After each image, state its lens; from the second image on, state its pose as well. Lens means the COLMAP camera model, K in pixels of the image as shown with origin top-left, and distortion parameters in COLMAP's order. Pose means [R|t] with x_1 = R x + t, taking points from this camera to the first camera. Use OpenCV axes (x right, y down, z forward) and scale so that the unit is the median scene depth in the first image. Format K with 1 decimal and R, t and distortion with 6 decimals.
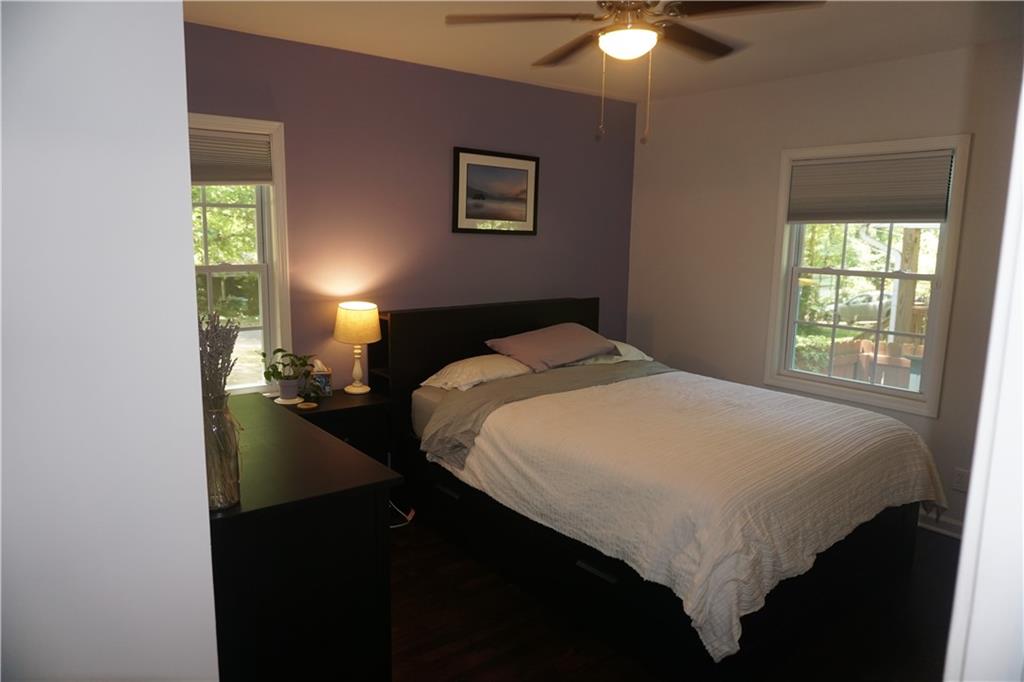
lens RADIAL K [[691.1, 0, 512.2], [0, 691.1, 342.1], [0, 0, 1]] dist [0.007895, 0.008453]
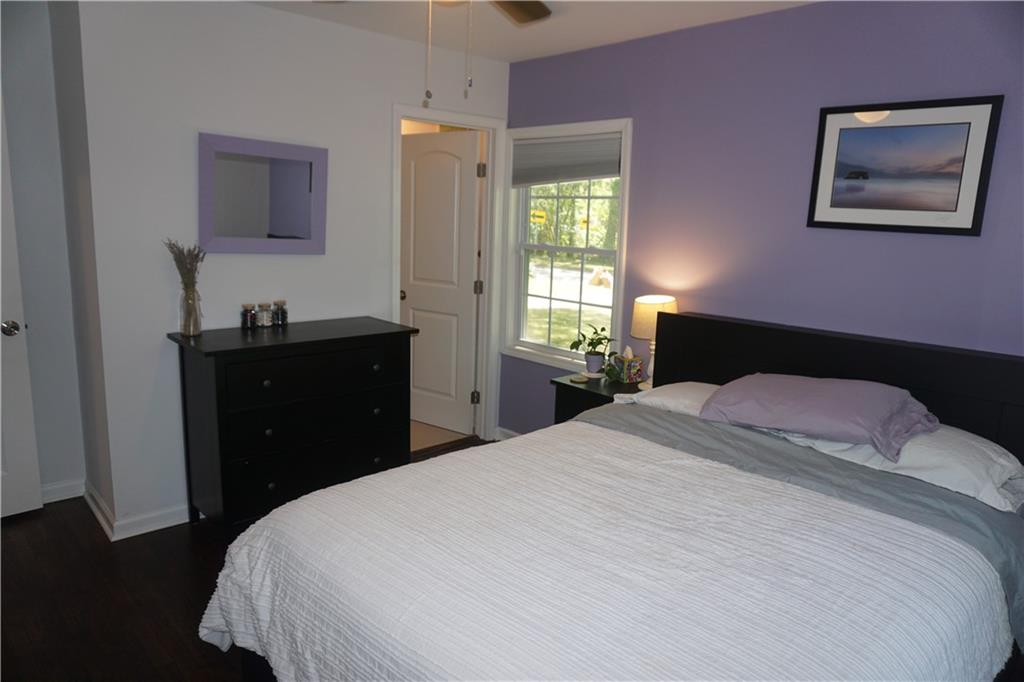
lens RADIAL K [[691.1, 0, 512.0], [0, 691.1, 340.6], [0, 0, 1]] dist [0.007895, 0.008453]
pose [[0.101993, 0.168893, -0.980343, 0.614665], [-0.190765, 0.970513, 0.147353, -0.089311], [0.976323, 0.171986, 0.131205, 0.613618]]
